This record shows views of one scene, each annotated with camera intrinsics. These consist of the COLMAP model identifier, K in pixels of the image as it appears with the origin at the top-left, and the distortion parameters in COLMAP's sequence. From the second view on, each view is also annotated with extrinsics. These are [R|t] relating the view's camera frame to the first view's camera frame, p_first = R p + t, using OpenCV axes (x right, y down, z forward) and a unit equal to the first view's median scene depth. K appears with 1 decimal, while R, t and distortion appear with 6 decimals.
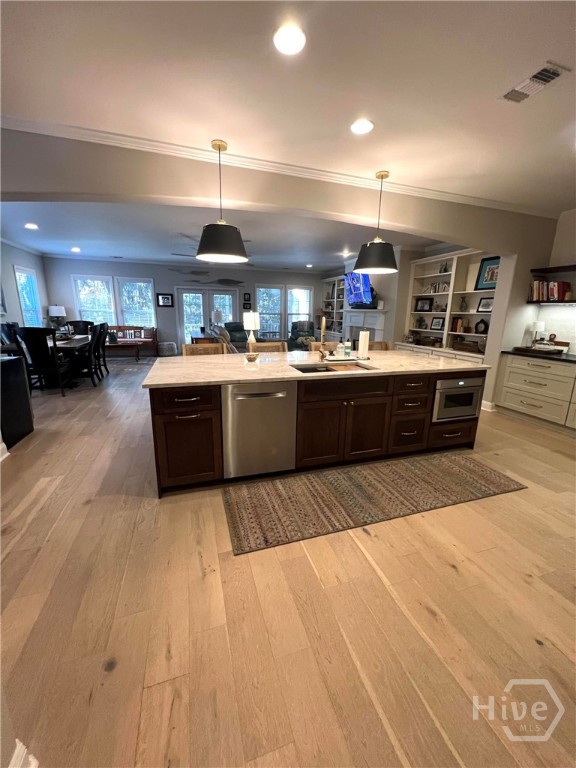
lens RADIAL K [[306.8, 0, 287.7], [0, 306.8, 380.3], [0, 0, 1]] dist [0.000711, -0.000040]
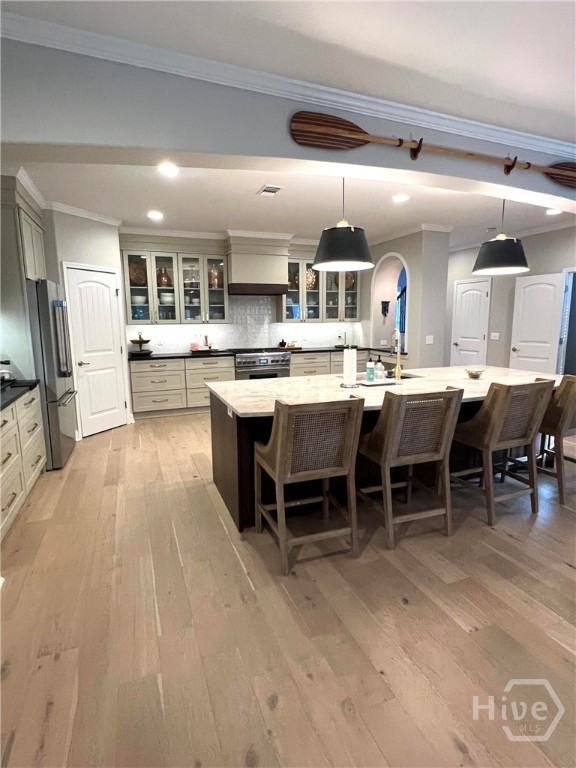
lens RADIAL K [[401.7, 0, 287.9], [0, 401.7, 385.0], [0, 0, 1]] dist [-0.002827, 0.002642]
pose [[-0.998405, -0.007131, -0.055997, 0.359210], [-0.027425, 0.928318, 0.370773, -0.350213], [0.049340, 0.371718, -0.927034, 1.523231]]
